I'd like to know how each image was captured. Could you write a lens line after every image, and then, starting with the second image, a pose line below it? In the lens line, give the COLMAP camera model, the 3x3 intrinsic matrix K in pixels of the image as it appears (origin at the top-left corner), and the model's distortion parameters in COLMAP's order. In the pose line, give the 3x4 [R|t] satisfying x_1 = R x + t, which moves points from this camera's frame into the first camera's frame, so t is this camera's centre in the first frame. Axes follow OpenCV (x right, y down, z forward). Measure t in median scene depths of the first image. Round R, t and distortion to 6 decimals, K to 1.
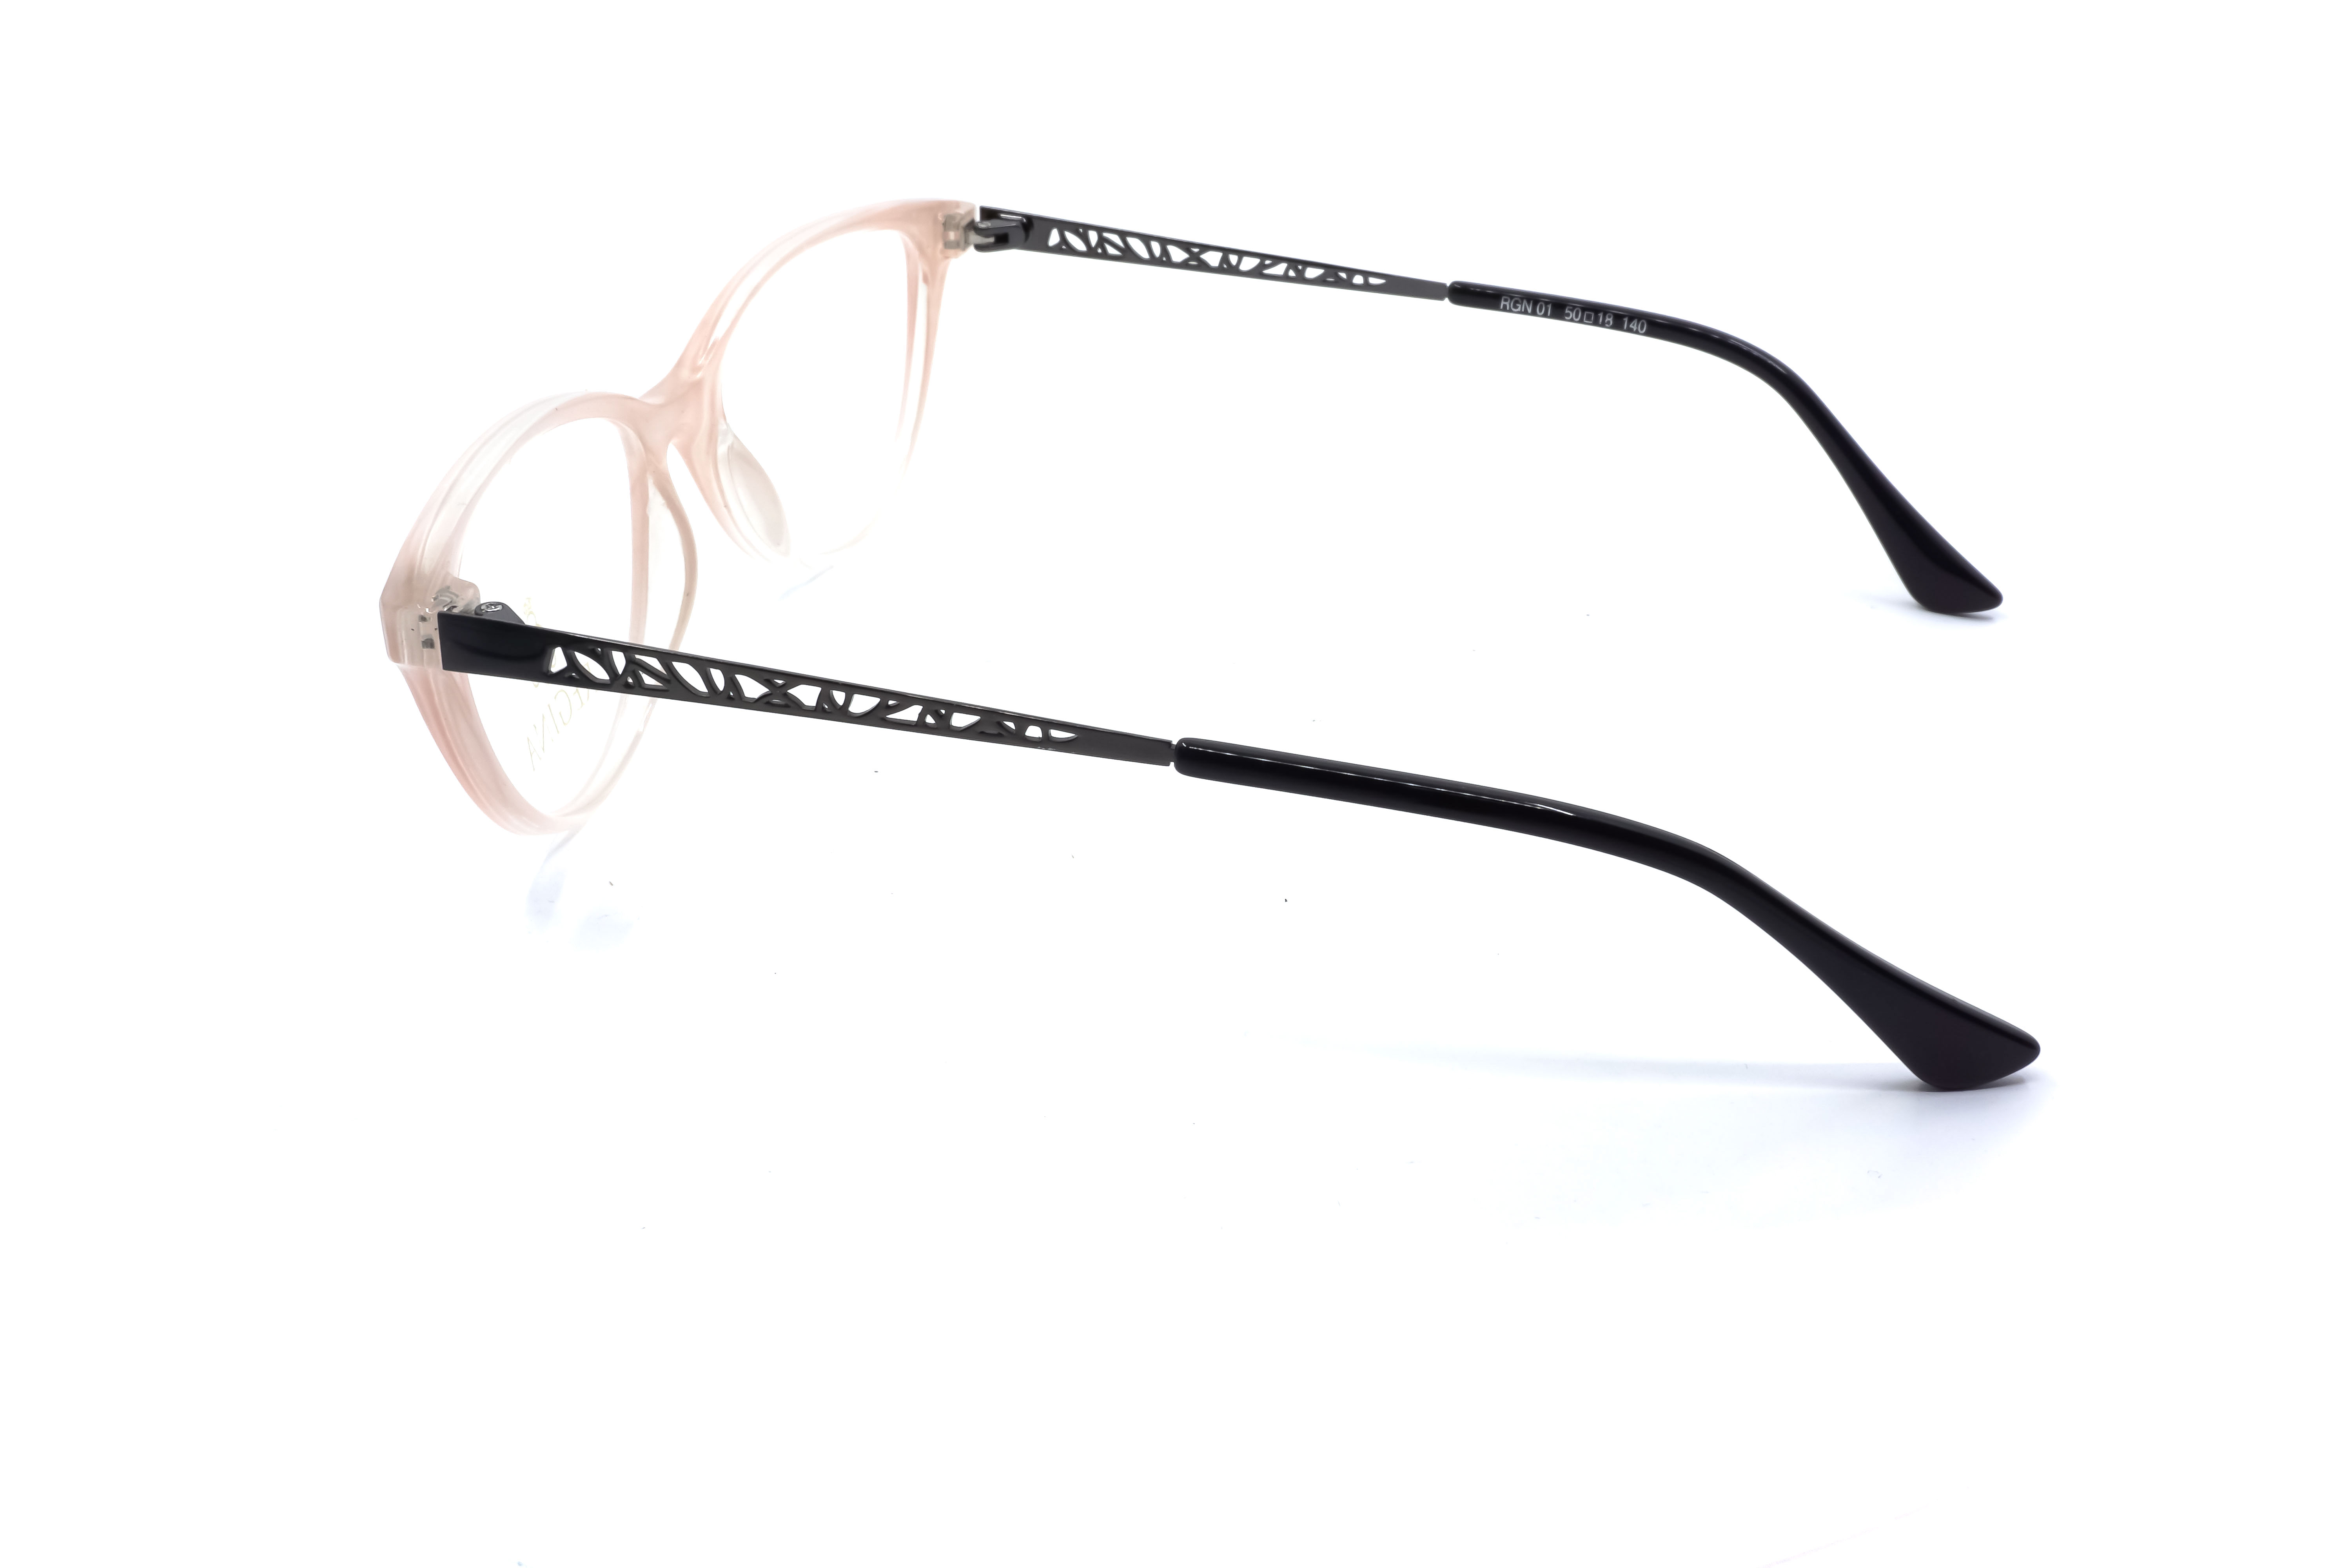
lens RADIAL K [[2263.2, 0, 1176.0], [0, 2263.2, 784.0], [0, 0, 1]] dist [-0.045789, 0.014539]
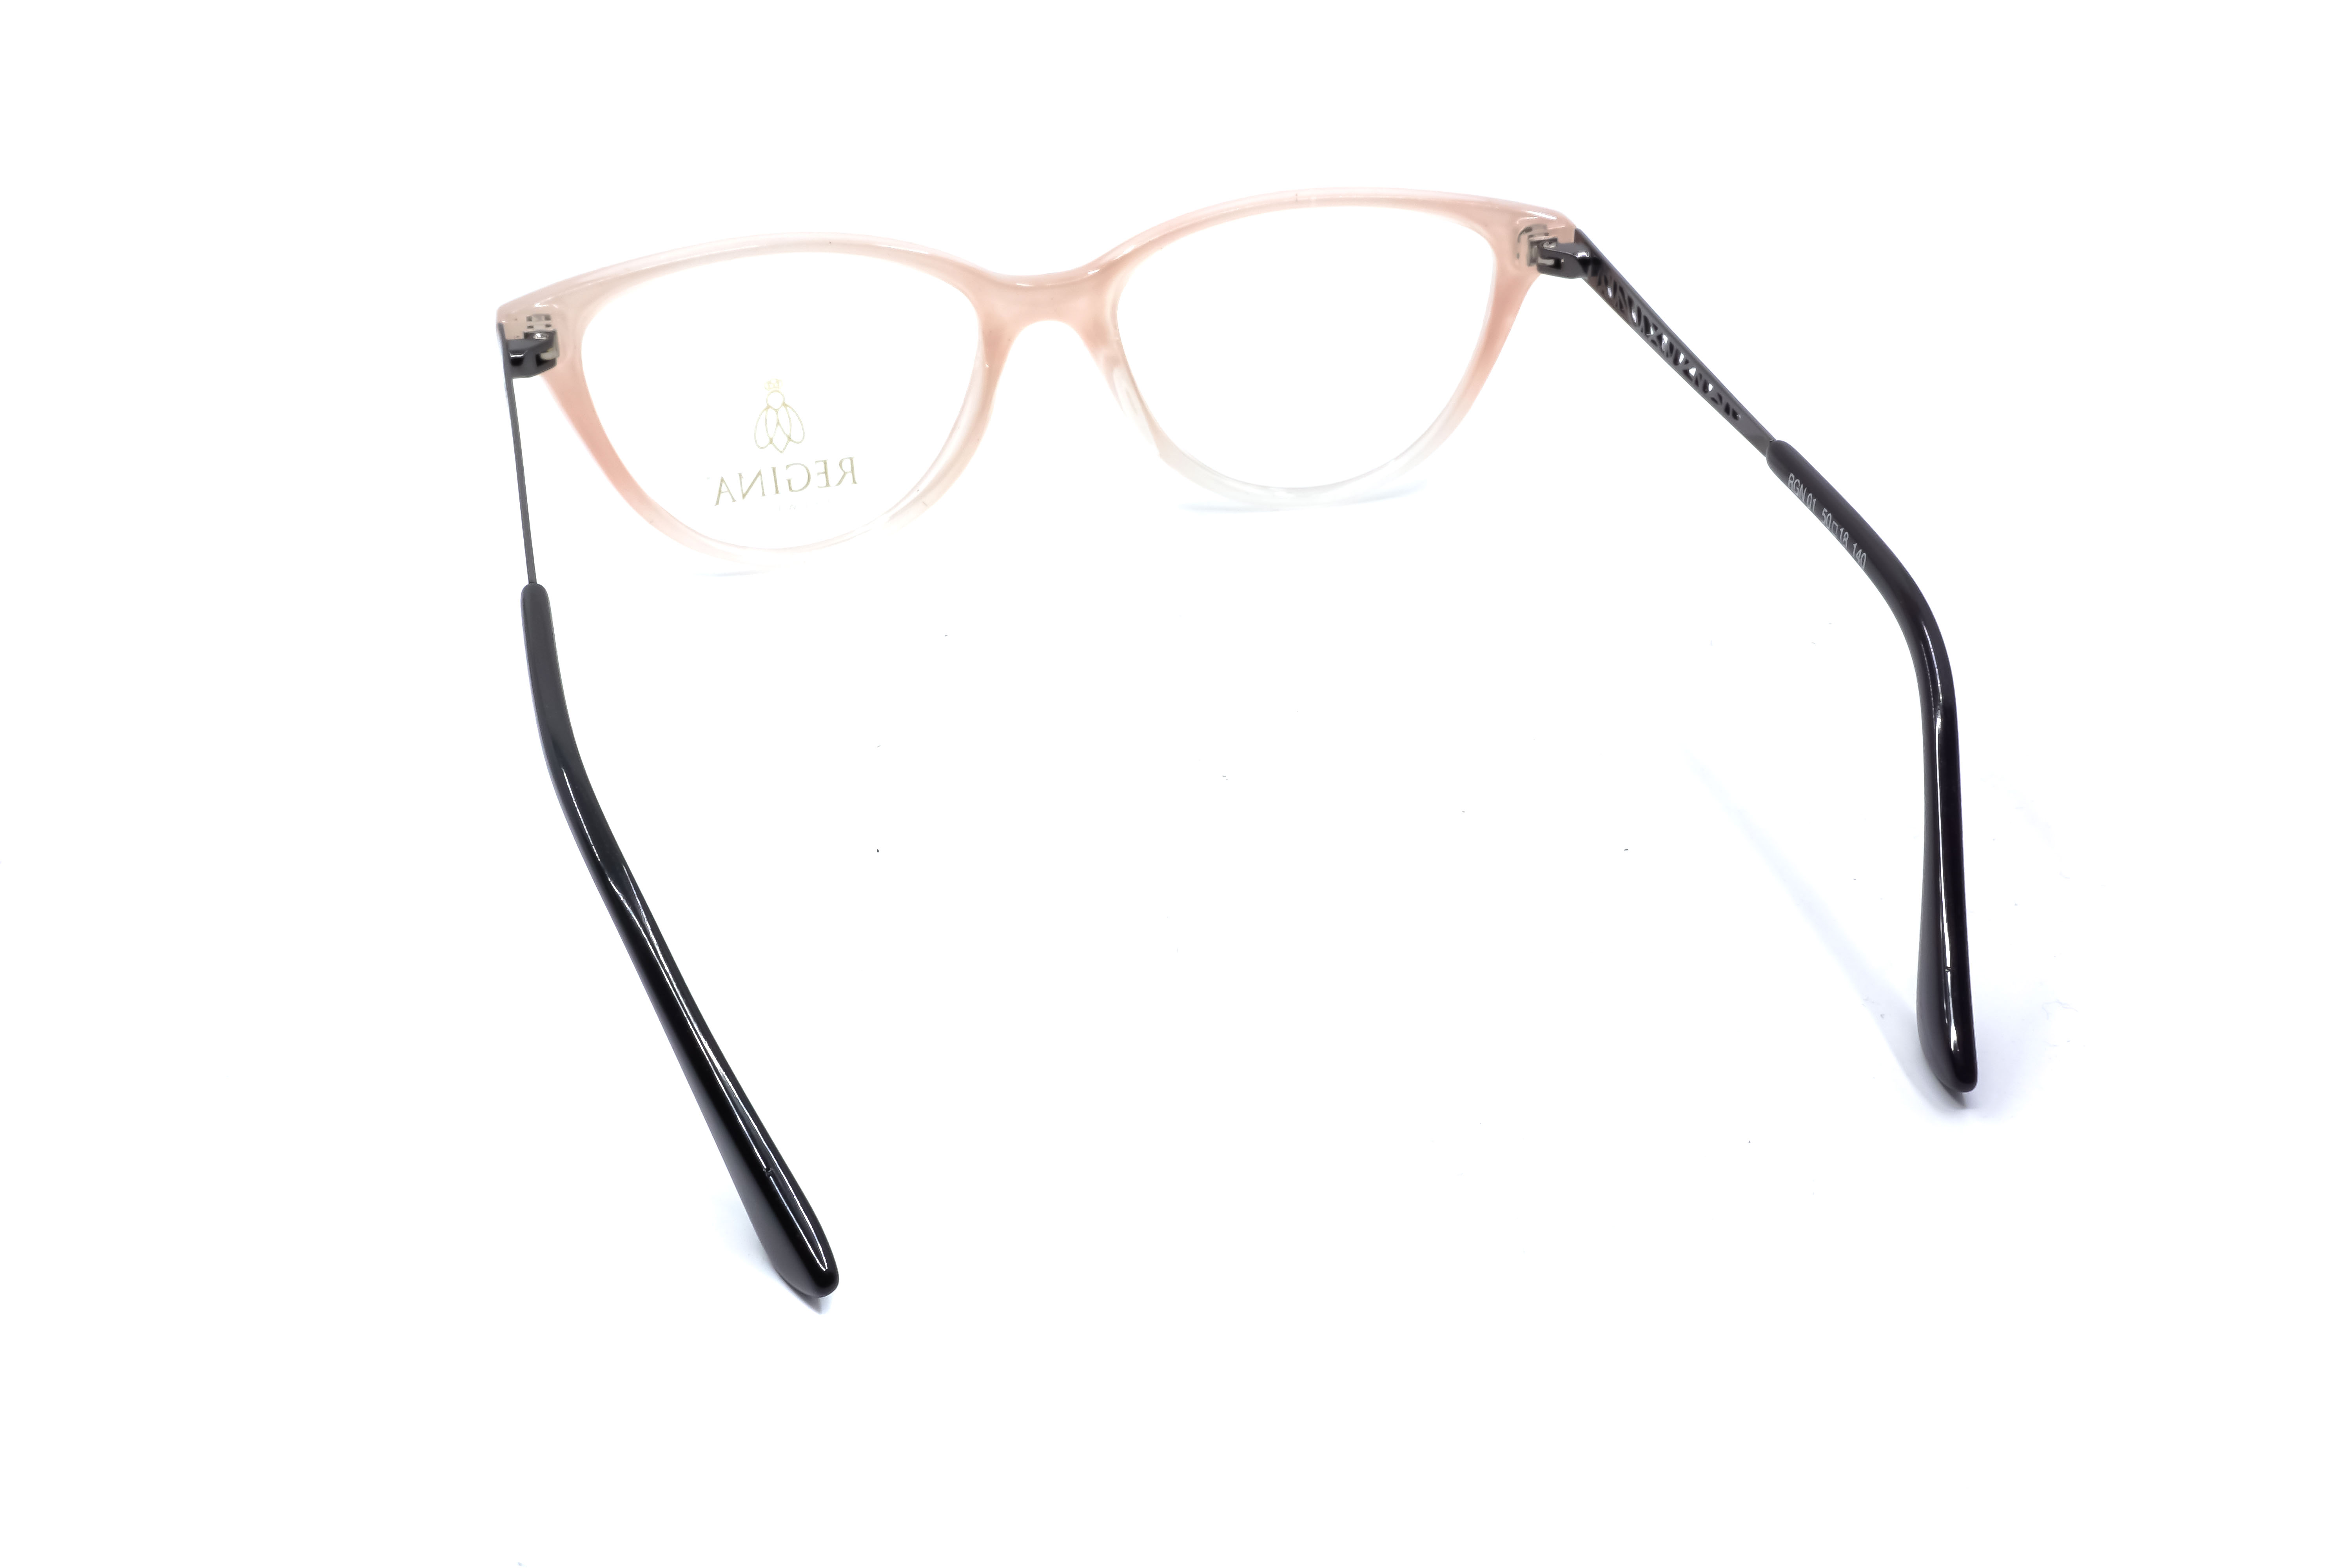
lens RADIAL K [[2263.2, 0, 1176.0], [0, 2263.2, 784.0], [0, 0, 1]] dist [-0.045789, 0.014539]
pose [[0.493348, 0.426898, -0.757870, 0.677539], [-0.414169, 0.881463, 0.226906, -0.203809], [0.764900, 0.201943, 0.611676, 0.350210]]
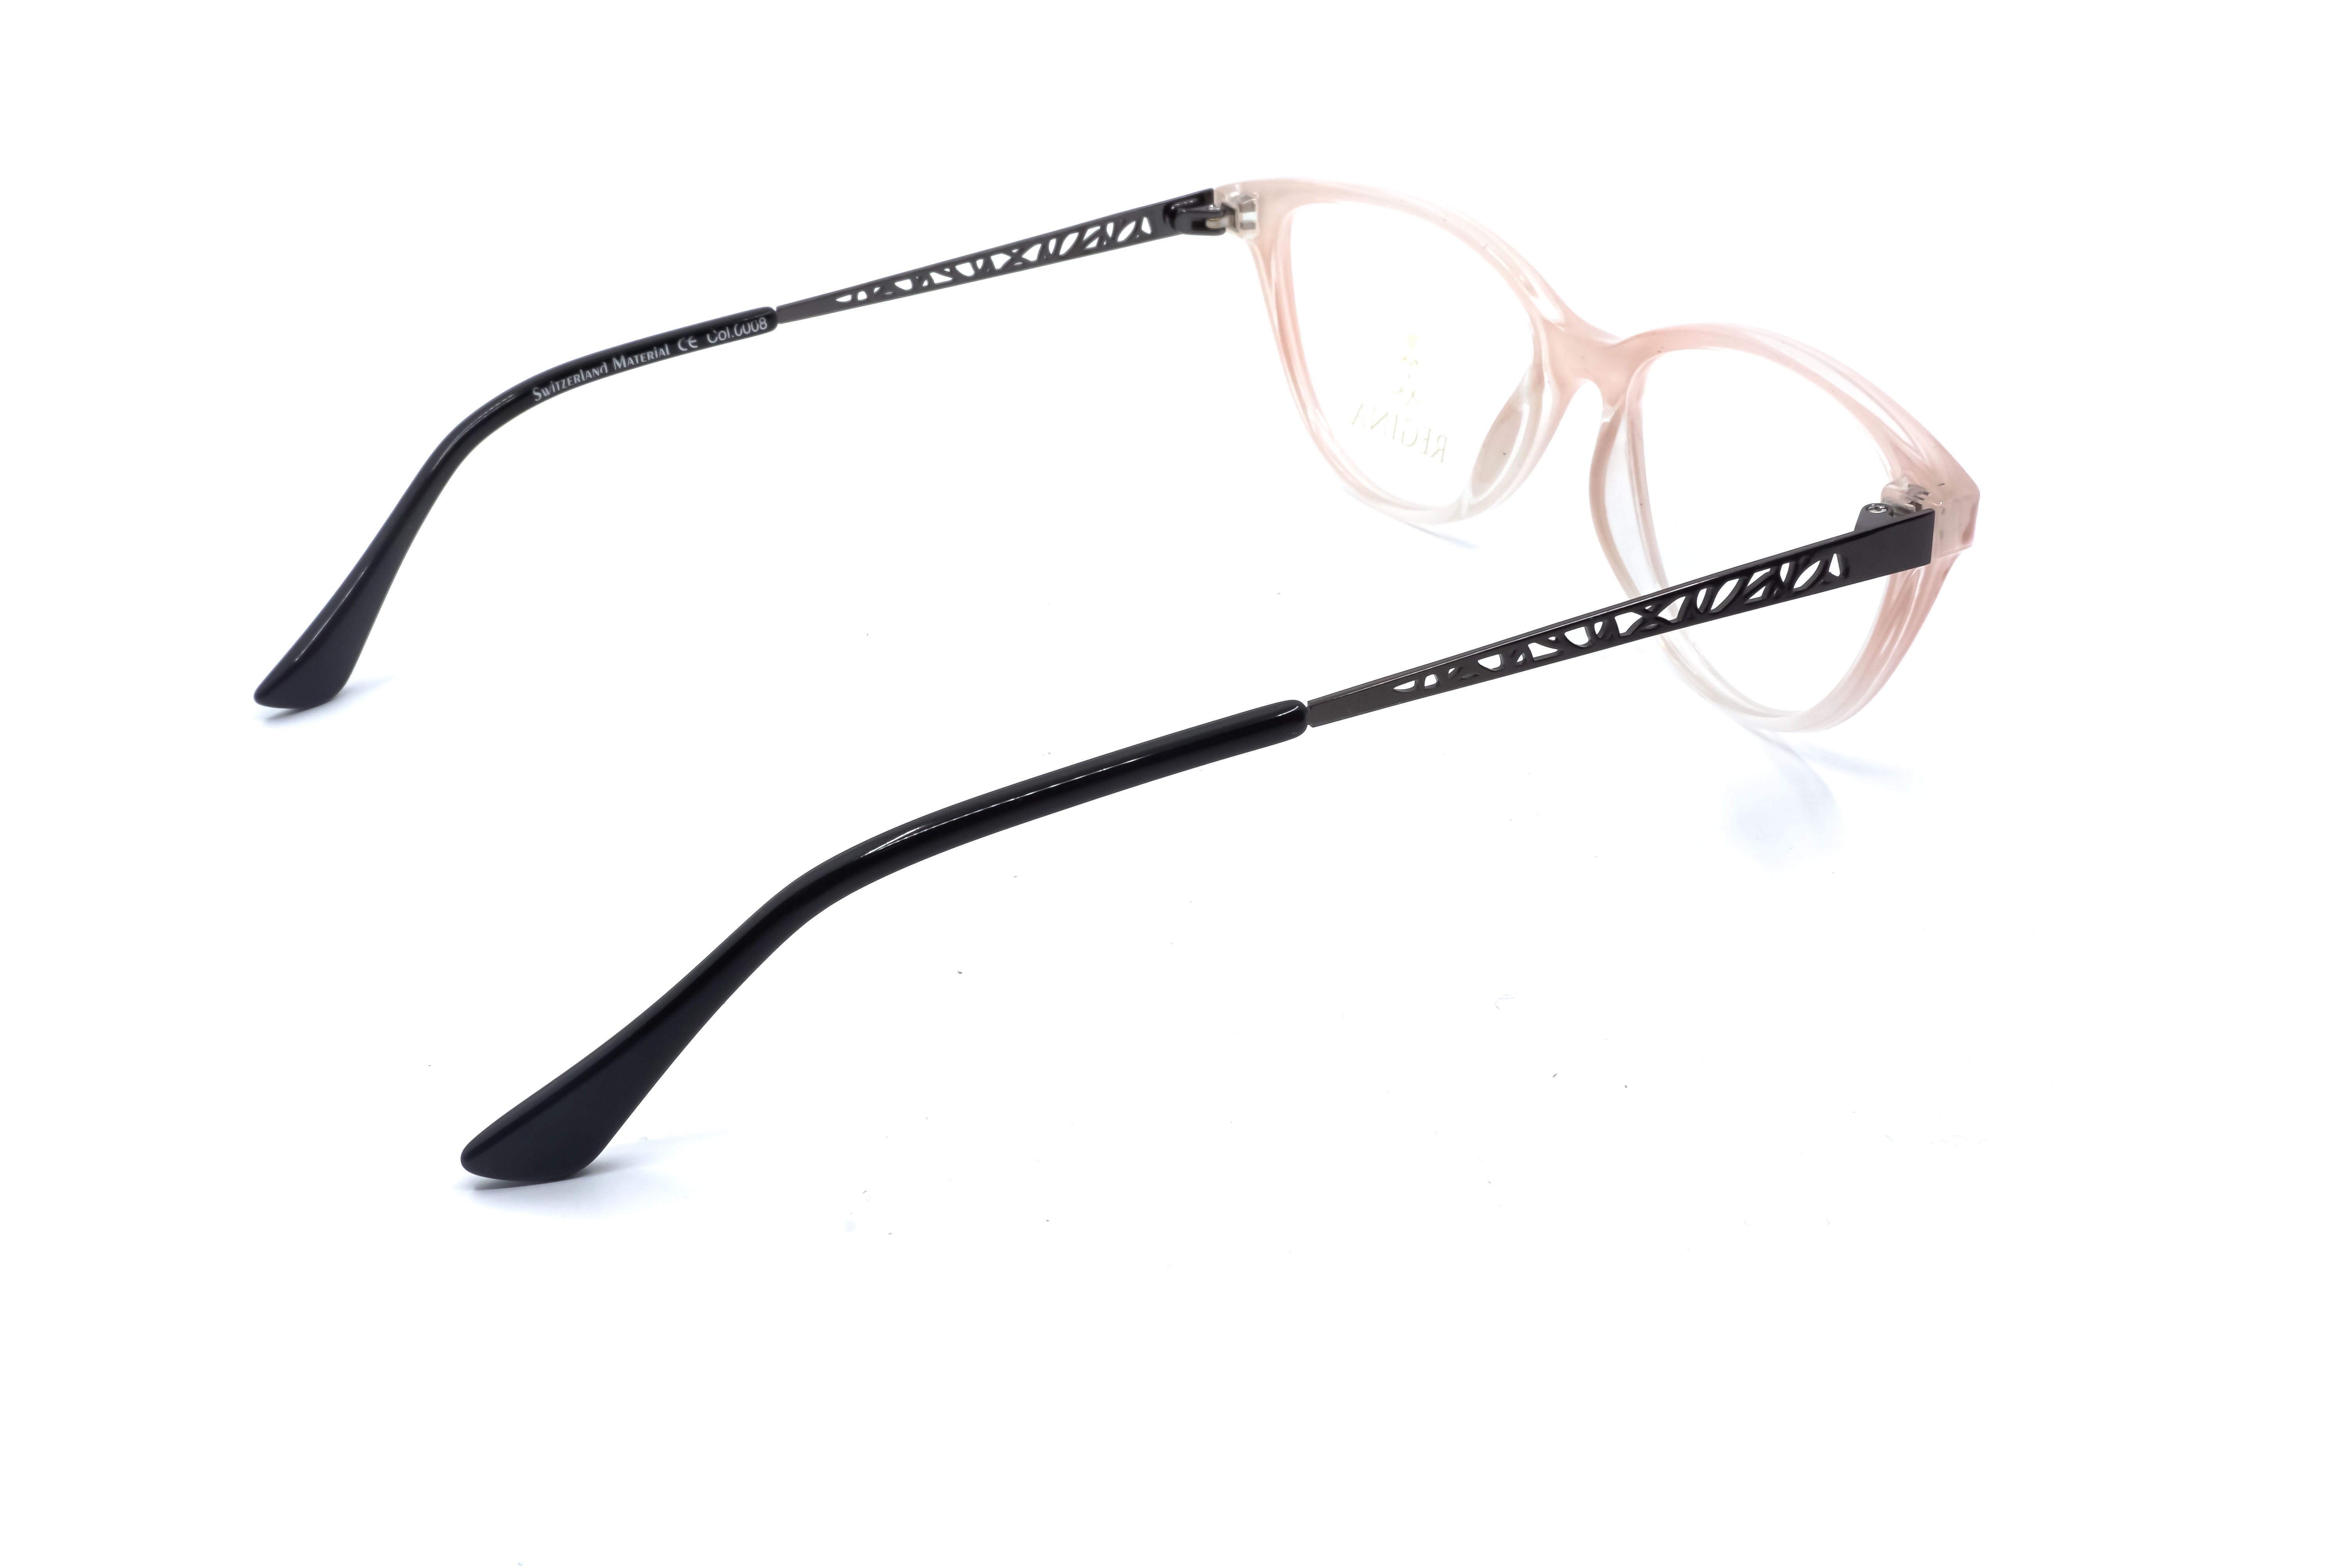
lens RADIAL K [[2263.2, 0, 1176.0], [0, 2263.2, 784.0], [0, 0, 1]] dist [-0.045789, 0.014539]
pose [[-0.725074, 0.357747, -0.588460, 0.519093], [-0.309564, 0.593981, 0.742534, -0.662604], [0.615174, 0.720558, -0.319935, 1.183743]]
